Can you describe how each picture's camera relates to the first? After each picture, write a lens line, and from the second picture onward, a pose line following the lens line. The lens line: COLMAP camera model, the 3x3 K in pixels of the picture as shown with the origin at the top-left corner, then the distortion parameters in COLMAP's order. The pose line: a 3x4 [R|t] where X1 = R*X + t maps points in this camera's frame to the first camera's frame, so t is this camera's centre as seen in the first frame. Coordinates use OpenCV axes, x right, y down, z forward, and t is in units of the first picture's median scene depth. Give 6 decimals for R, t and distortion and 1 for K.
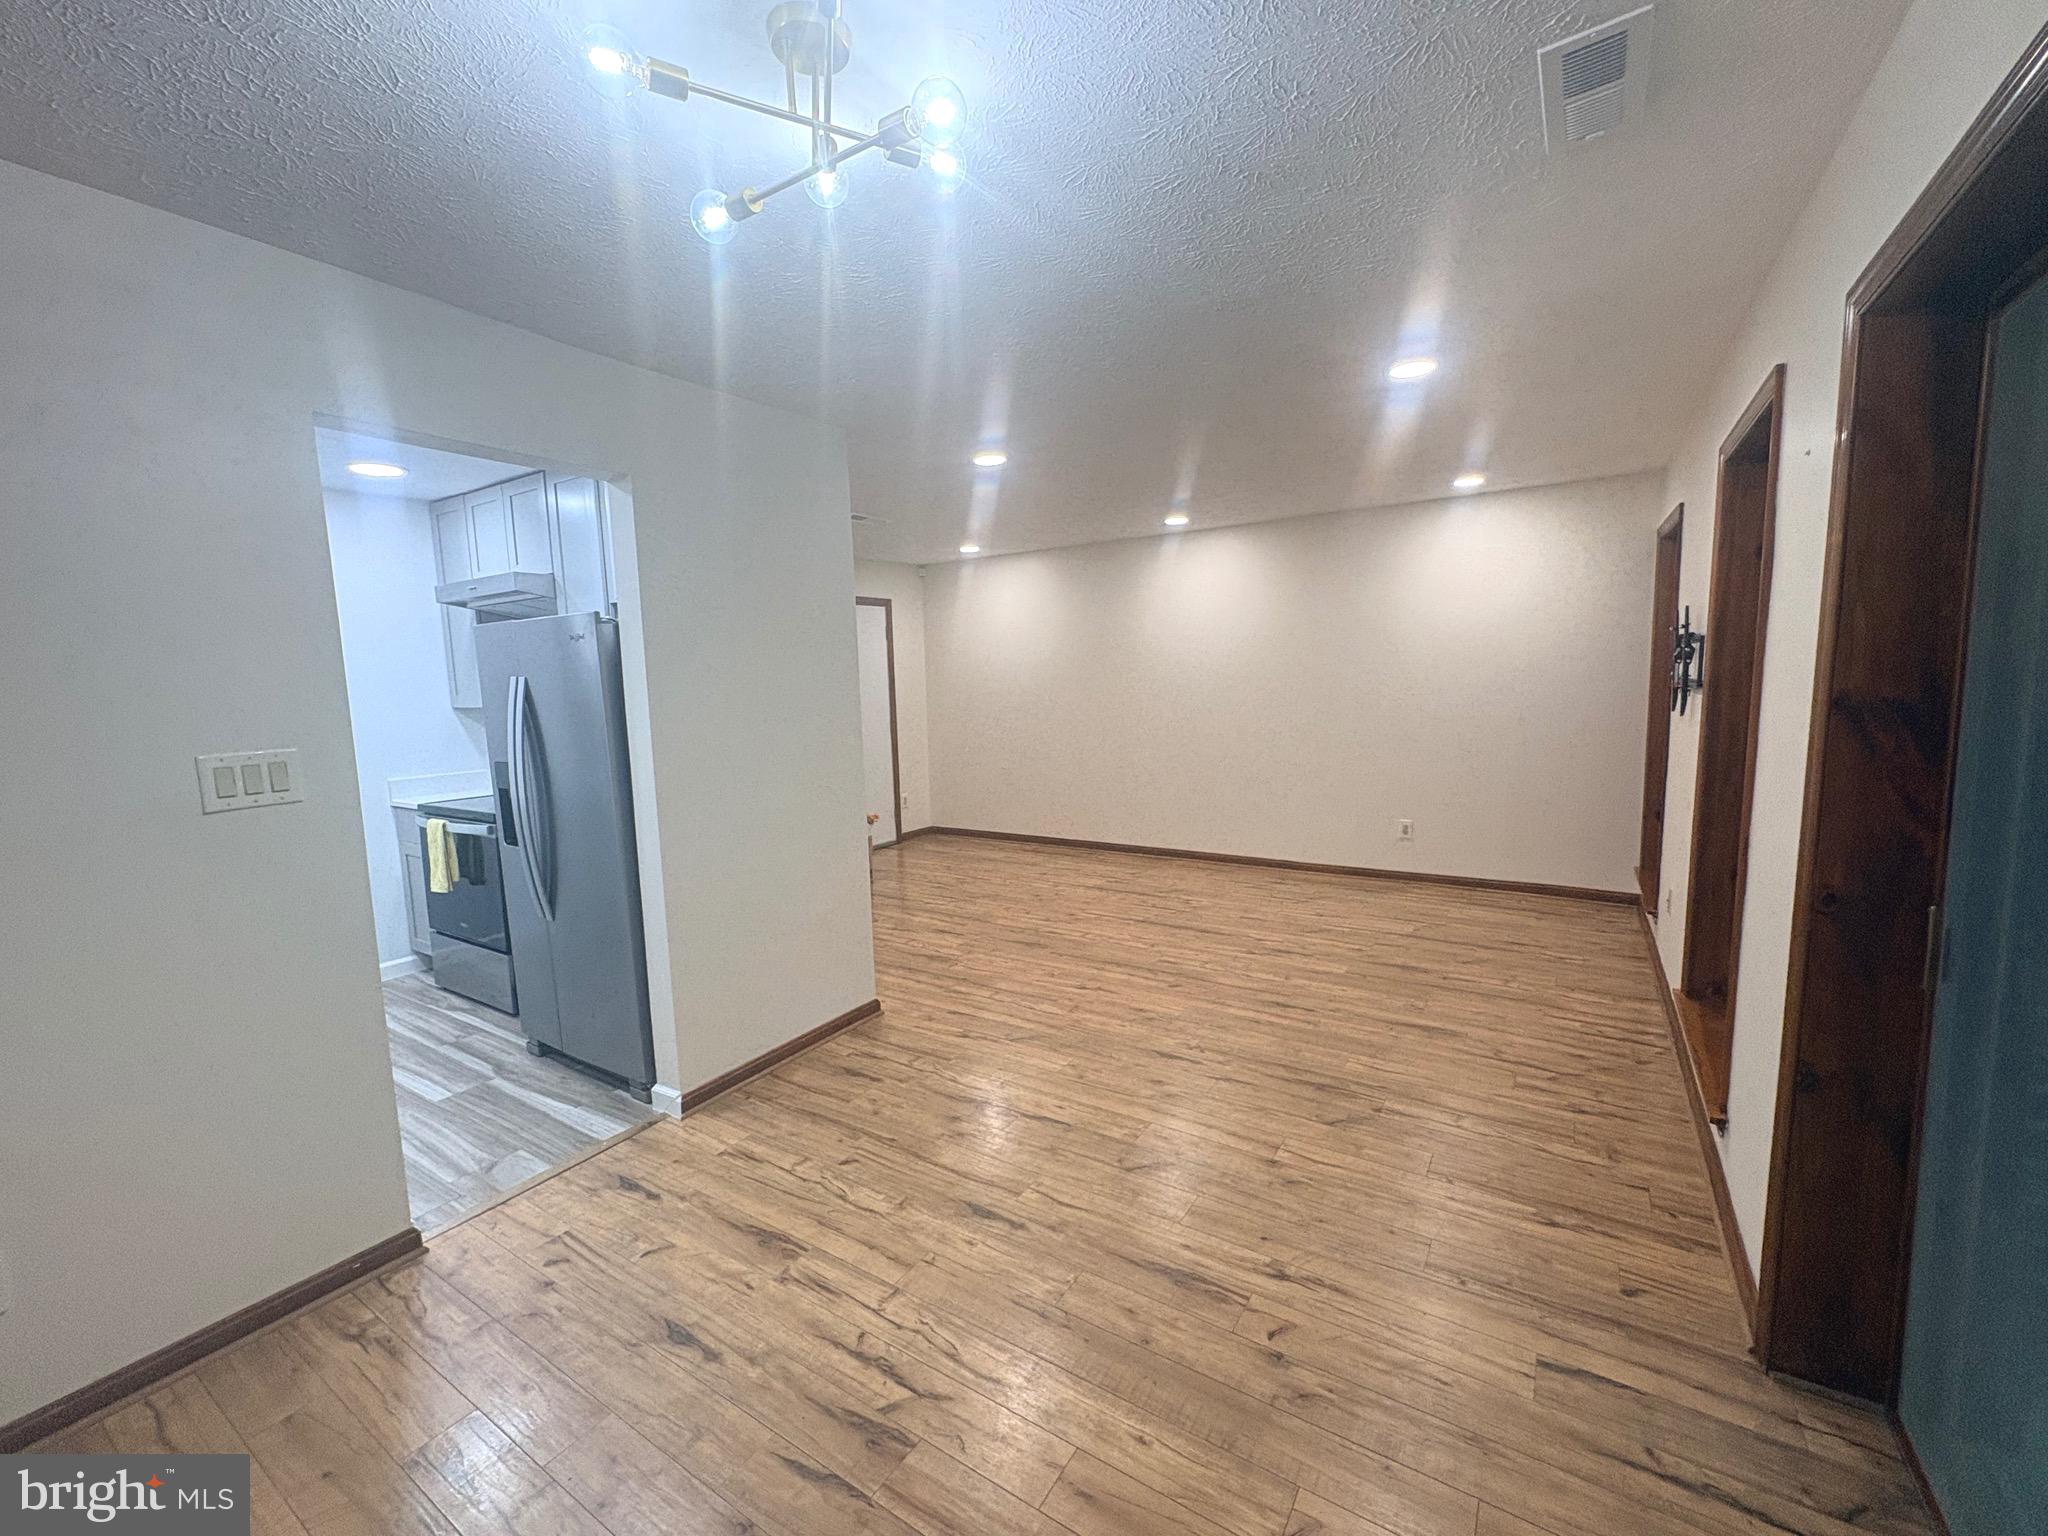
lens RADIAL K [[829.8, 0, 1026.4], [0, 829.8, 778.4], [0, 0, 1]] dist [0.003090, 0.000398]
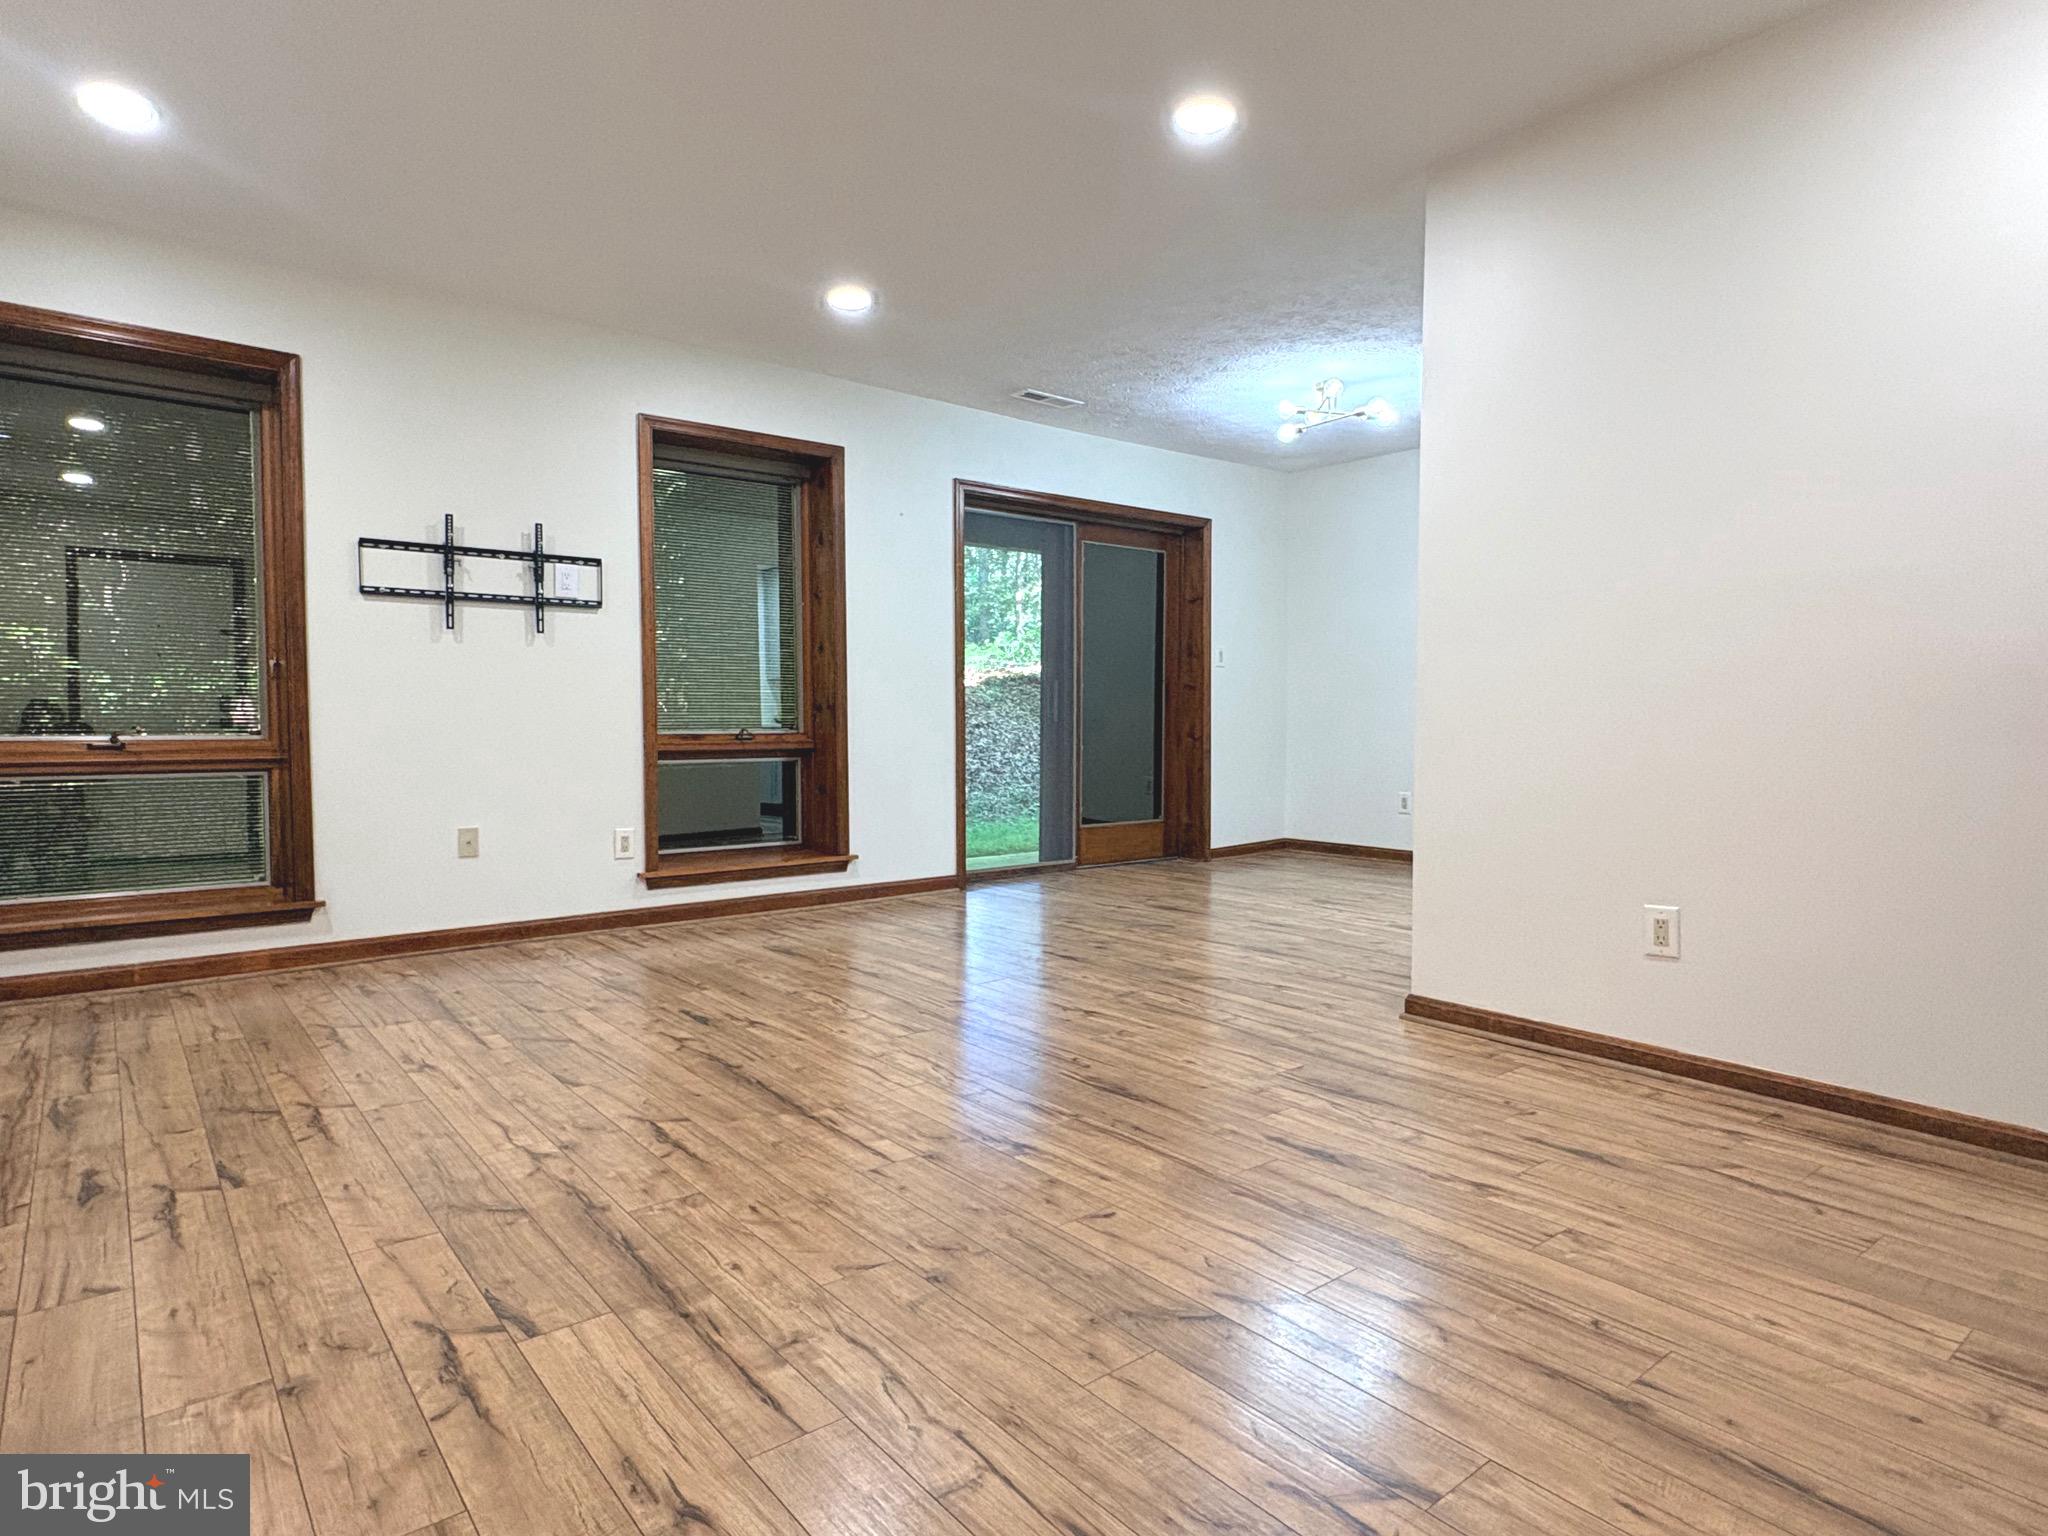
lens RADIAL K [[1147.6, 0, 1024.8], [0, 1147.6, 766.9], [0, 0, 1]] dist [-0.001028, 0.003982]
pose [[-0.949787, 0.013941, 0.312587, -0.146126], [0.064875, 0.986072, 0.153145, -0.067355], [-0.306098, 0.165734, -0.937463, 1.602918]]
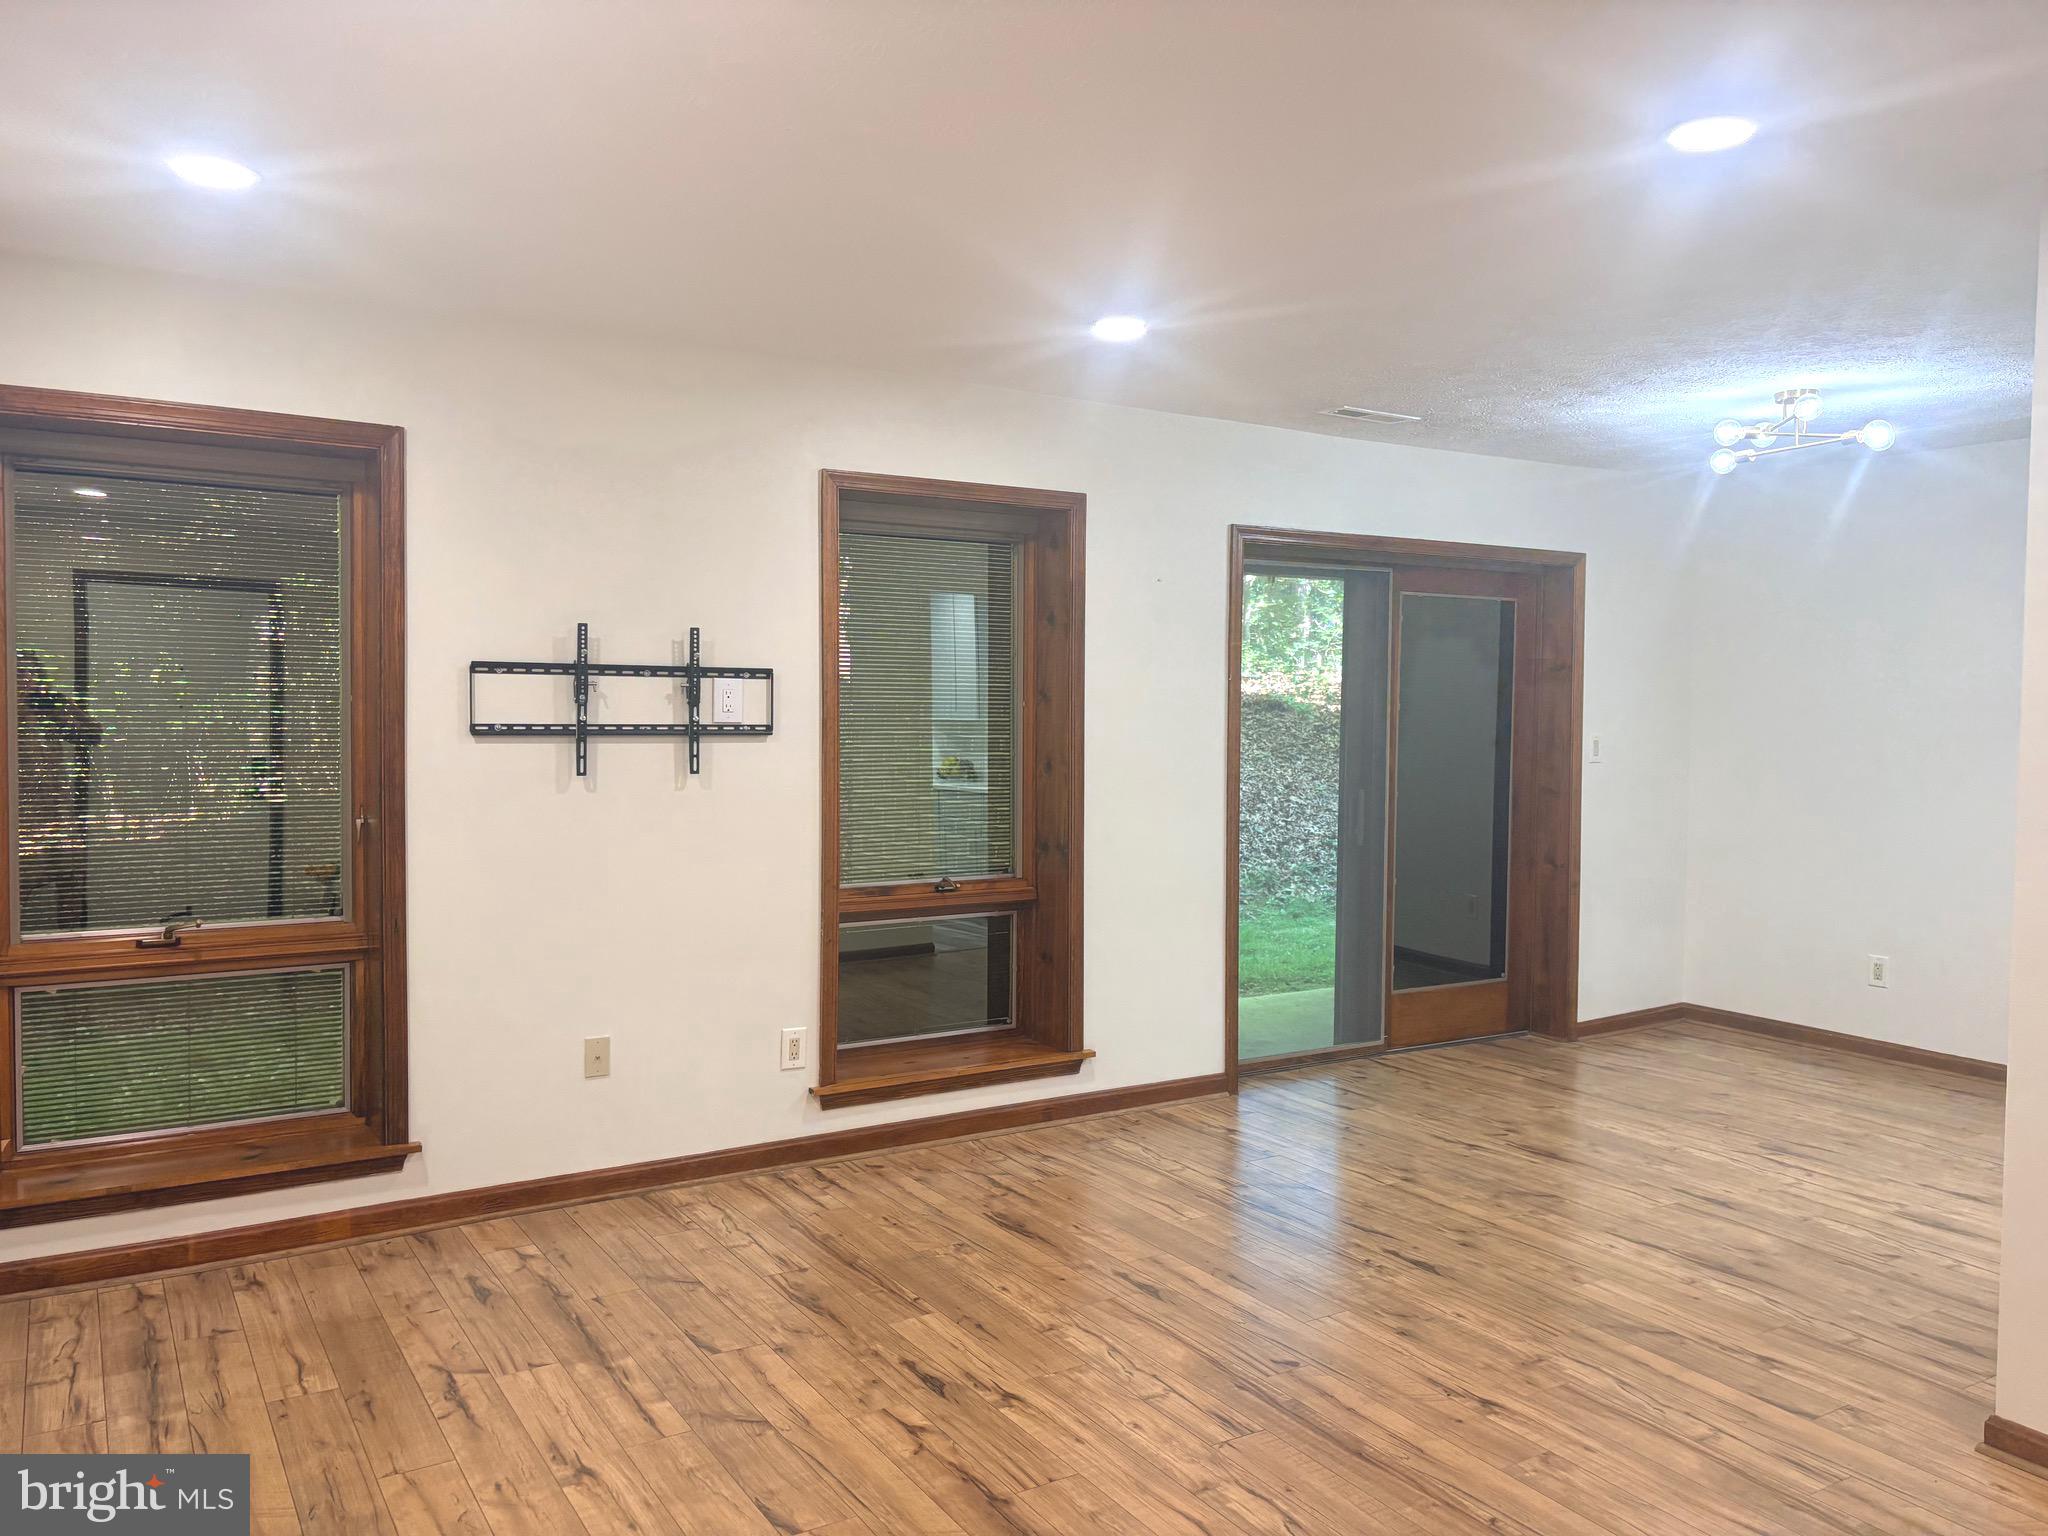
lens RADIAL K [[1543.3, 0, 1038.6], [0, 1543.3, 763.8], [0, 0, 1]] dist [0.041281, -0.017082]
pose [[-0.903992, 0.002387, 0.427542, -0.063143], [0.069103, 0.987652, 0.140597, -0.193001], [-0.421927, 0.156643, -0.892995, 1.575939]]
